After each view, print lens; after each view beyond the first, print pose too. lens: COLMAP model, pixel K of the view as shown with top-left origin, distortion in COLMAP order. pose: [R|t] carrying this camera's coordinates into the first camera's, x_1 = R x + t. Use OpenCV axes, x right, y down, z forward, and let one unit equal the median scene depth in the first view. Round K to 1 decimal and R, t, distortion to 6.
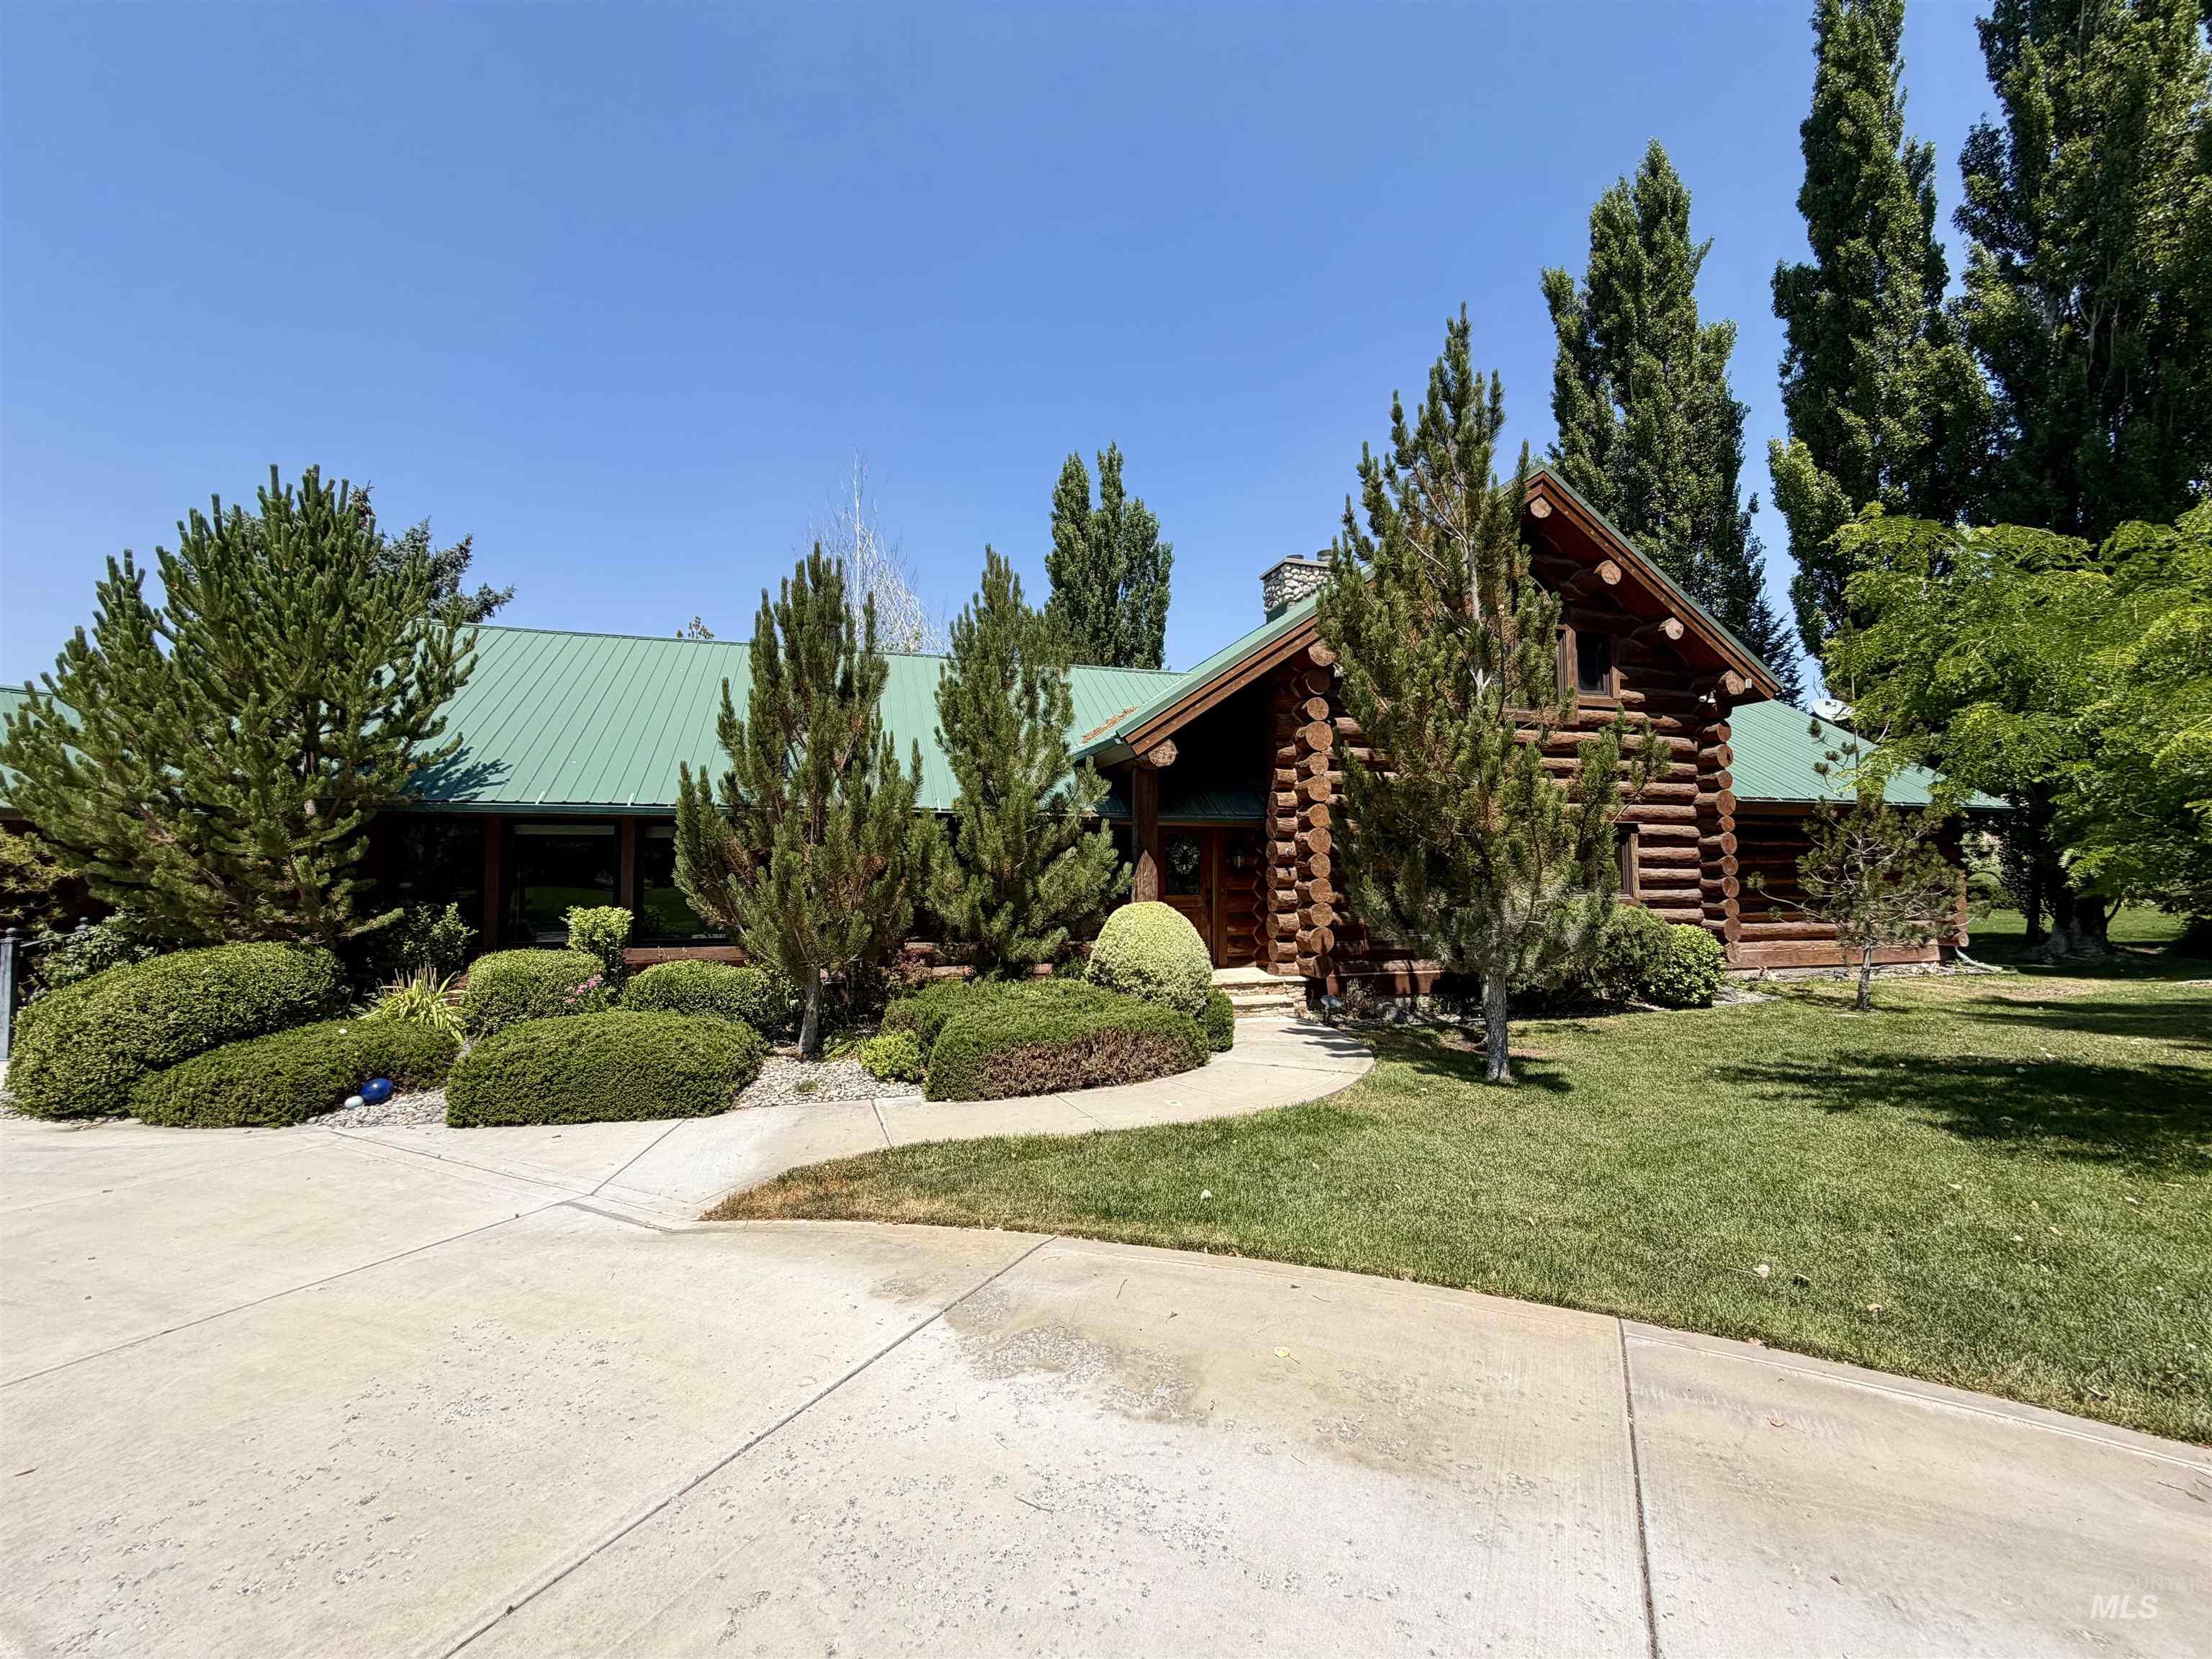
lens RADIAL K [[883.5, 0, 1104.5], [0, 883.5, 820.1], [0, 0, 1]] dist [0.002120, 0.001072]
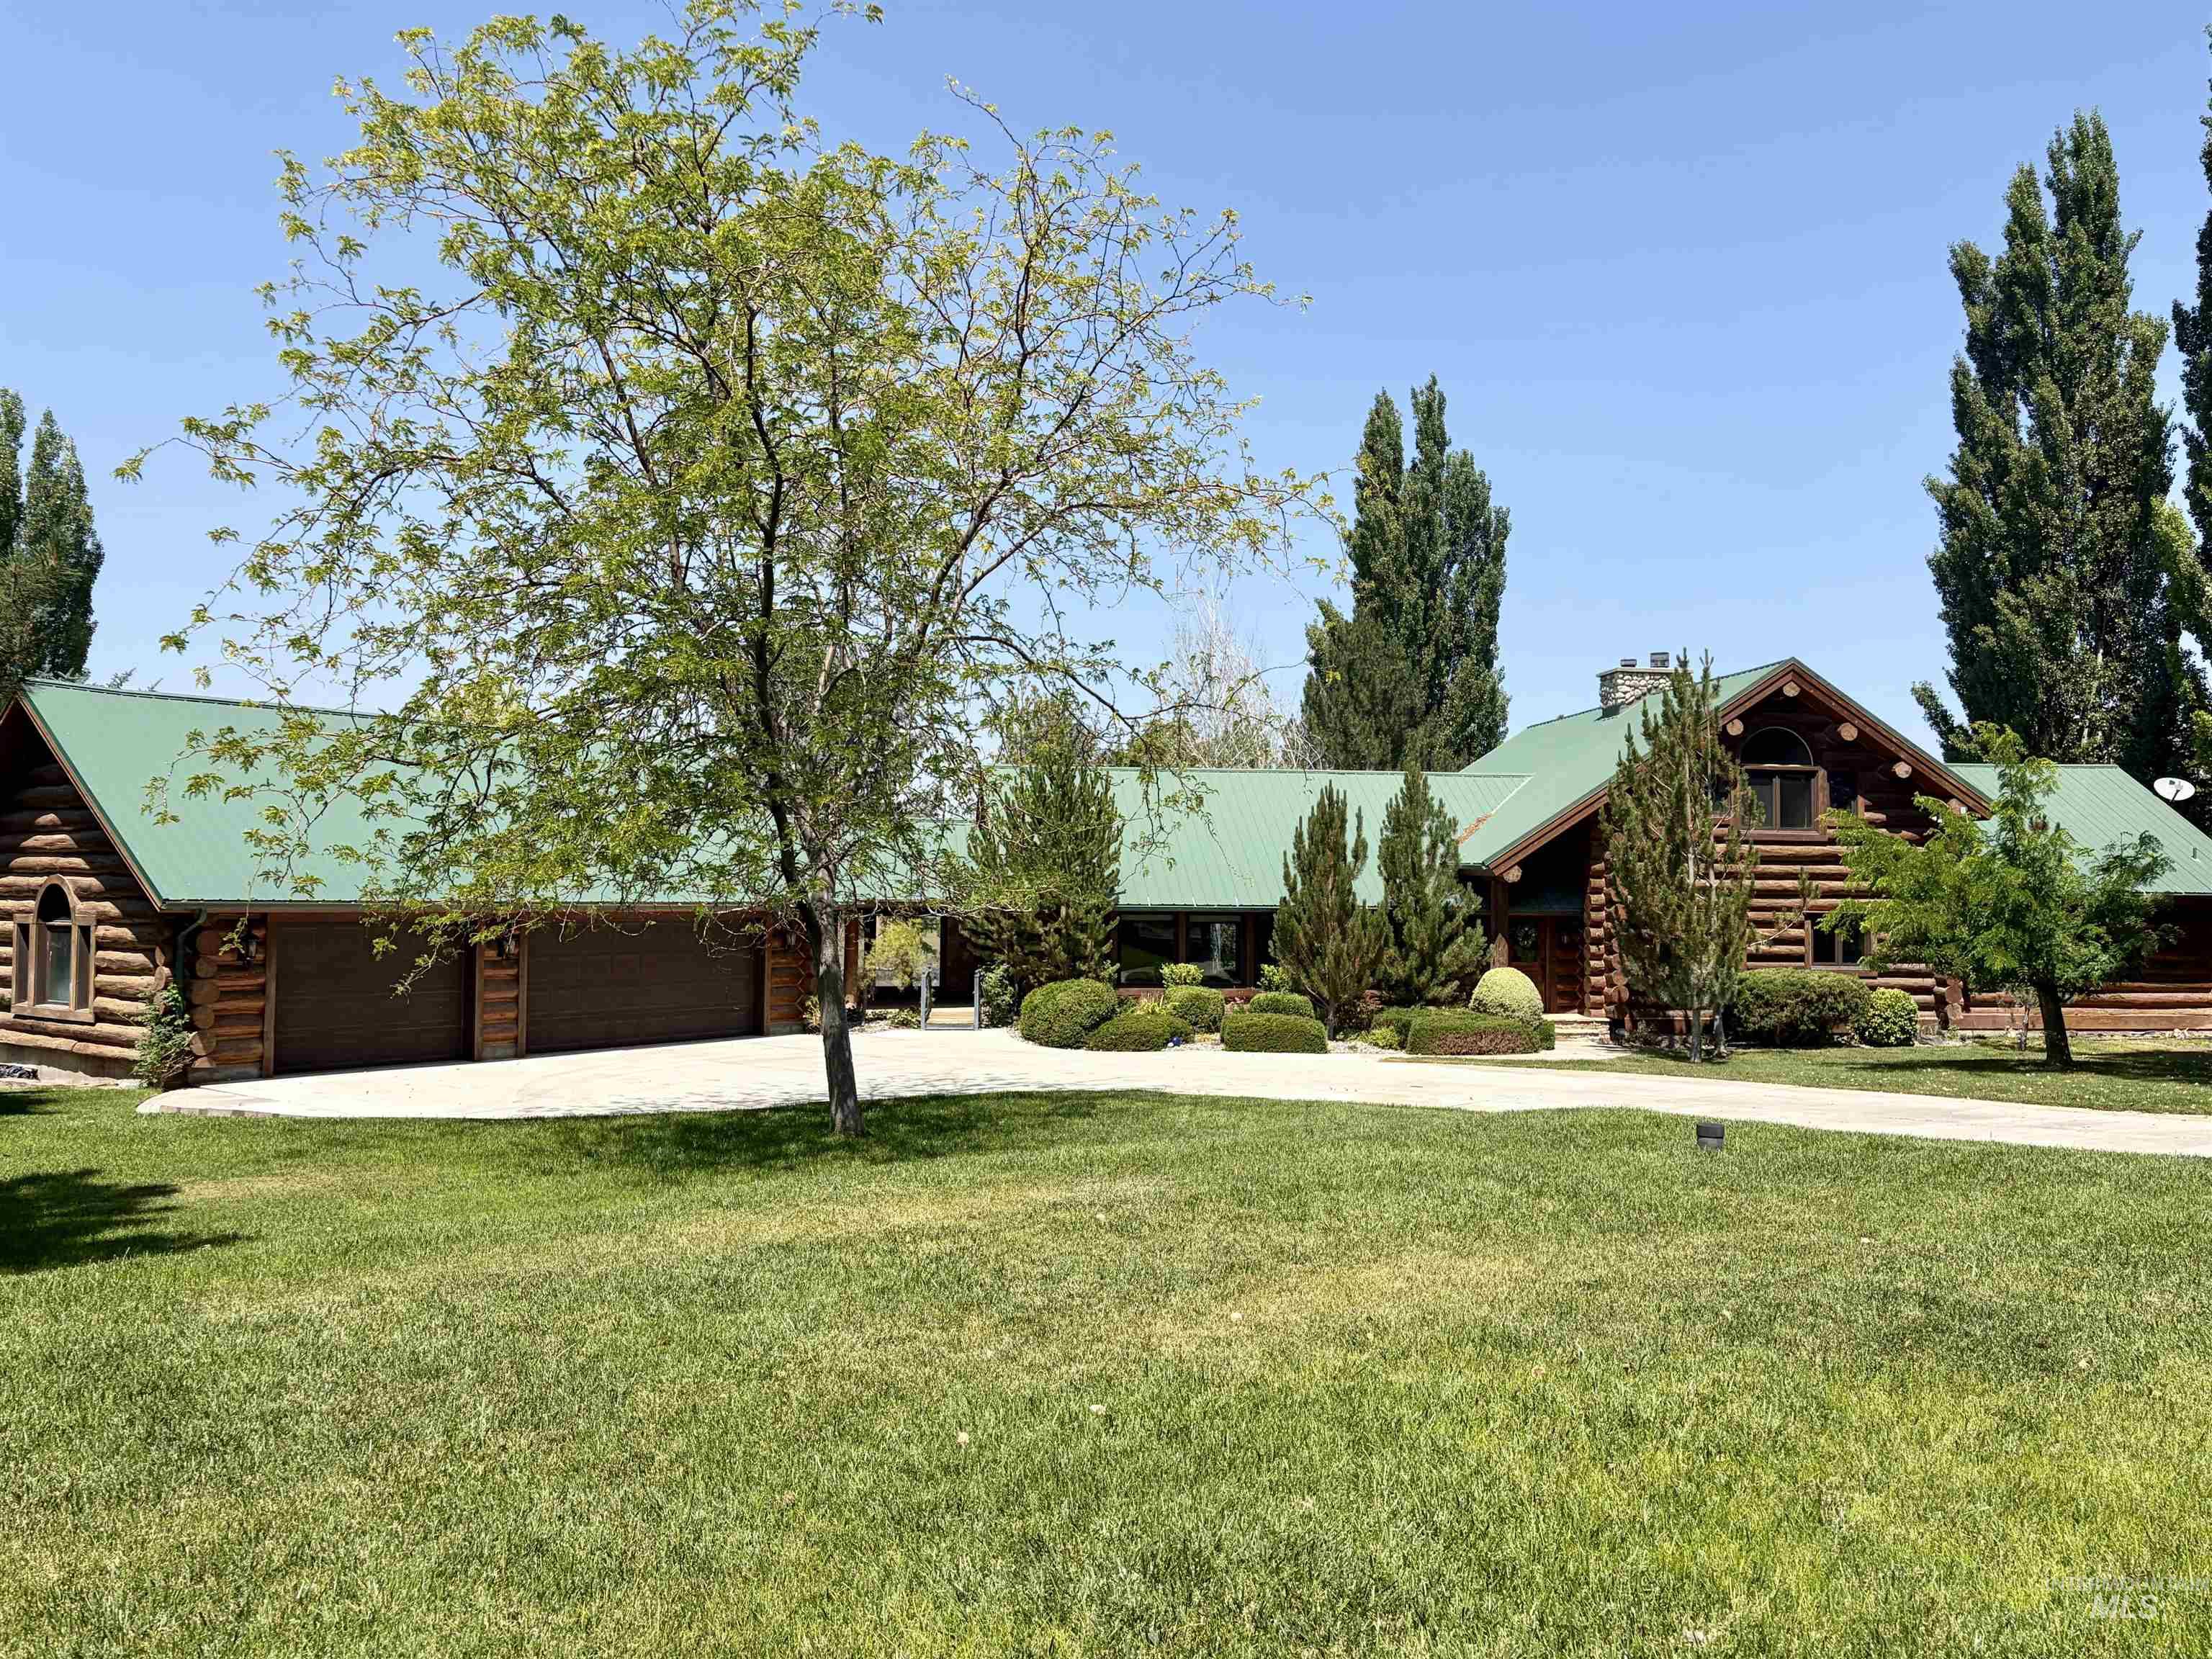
lens RADIAL K [[1674.0, 0, 1111.6], [0, 1674.0, 842.5], [0, 0, 1]] dist [0.052149, -0.053007]
pose [[0.989286, 0.004278, -0.145929, -0.238196], [-0.000758, 0.999707, 0.024174, -0.234856], [0.145990, -0.023805, 0.989000, -2.402362]]
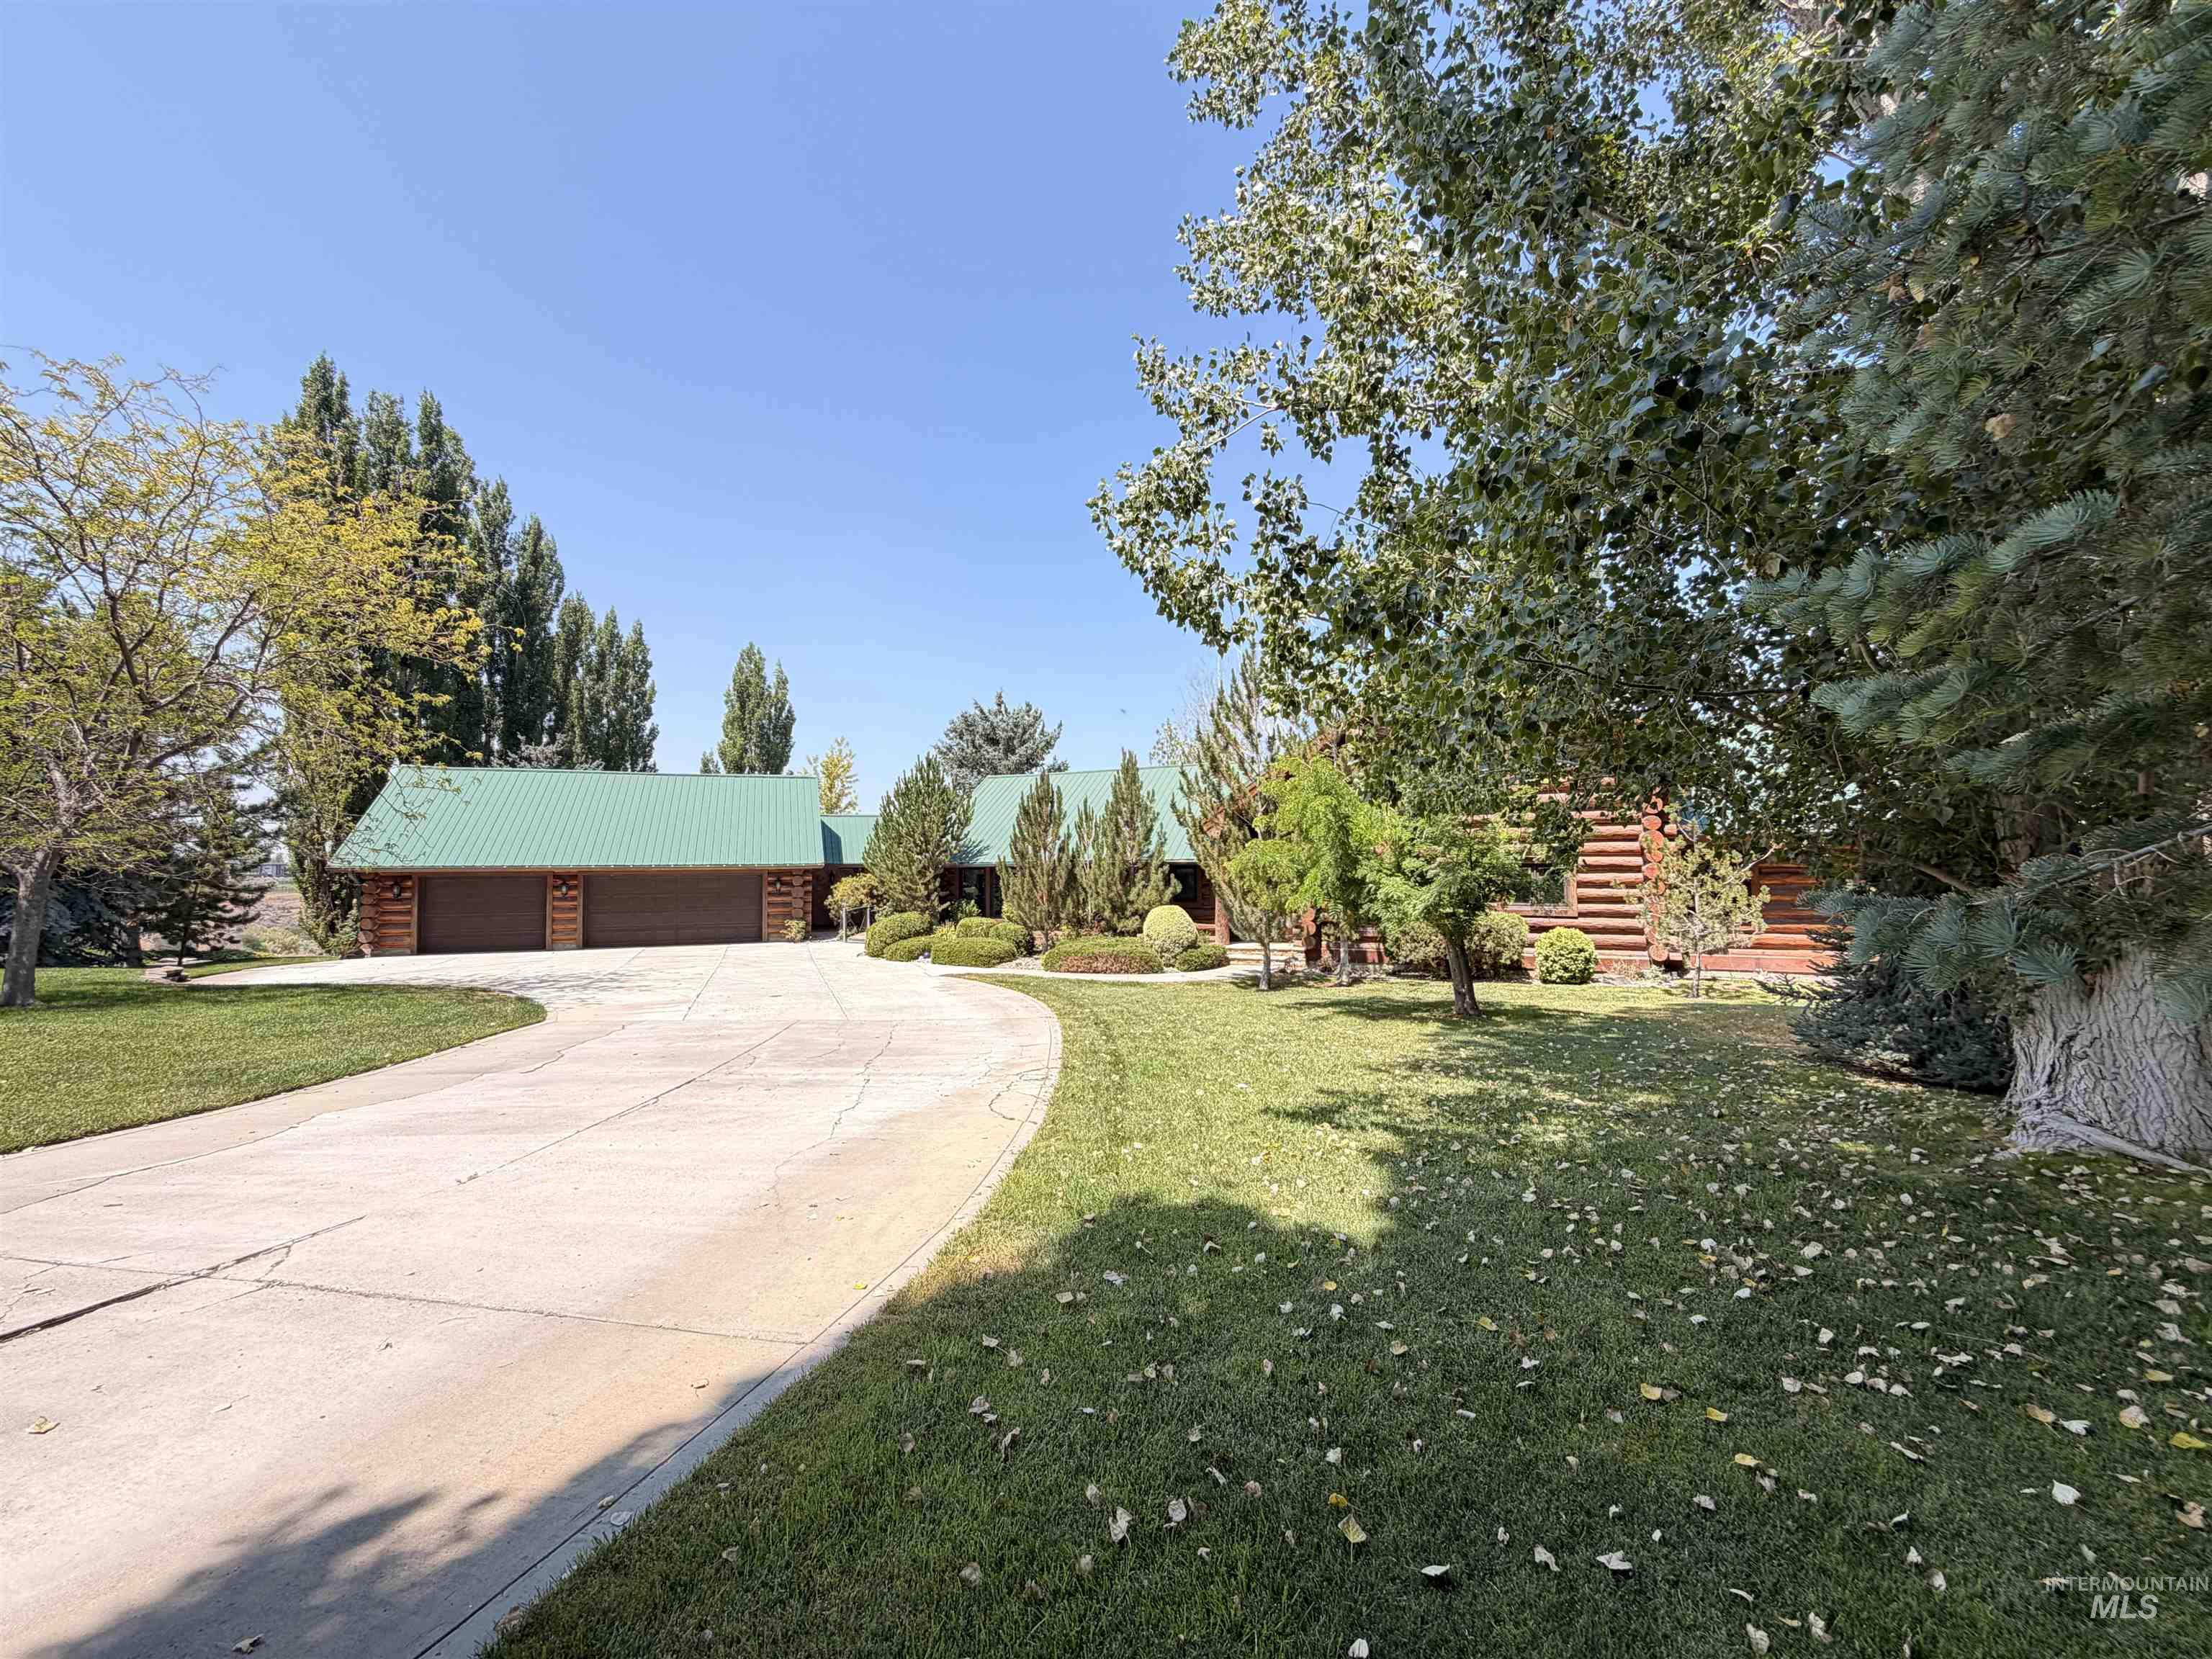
lens RADIAL K [[883.5, 0, 1108.8], [0, 883.5, 829.1], [0, 0, 1]] dist [0.002120, 0.001072]
pose [[0.752817, -0.035860, -0.657253, 1.388066], [0.045686, 0.998953, -0.002175, -0.101671], [0.656643, -0.028390, 0.753667, -0.775426]]
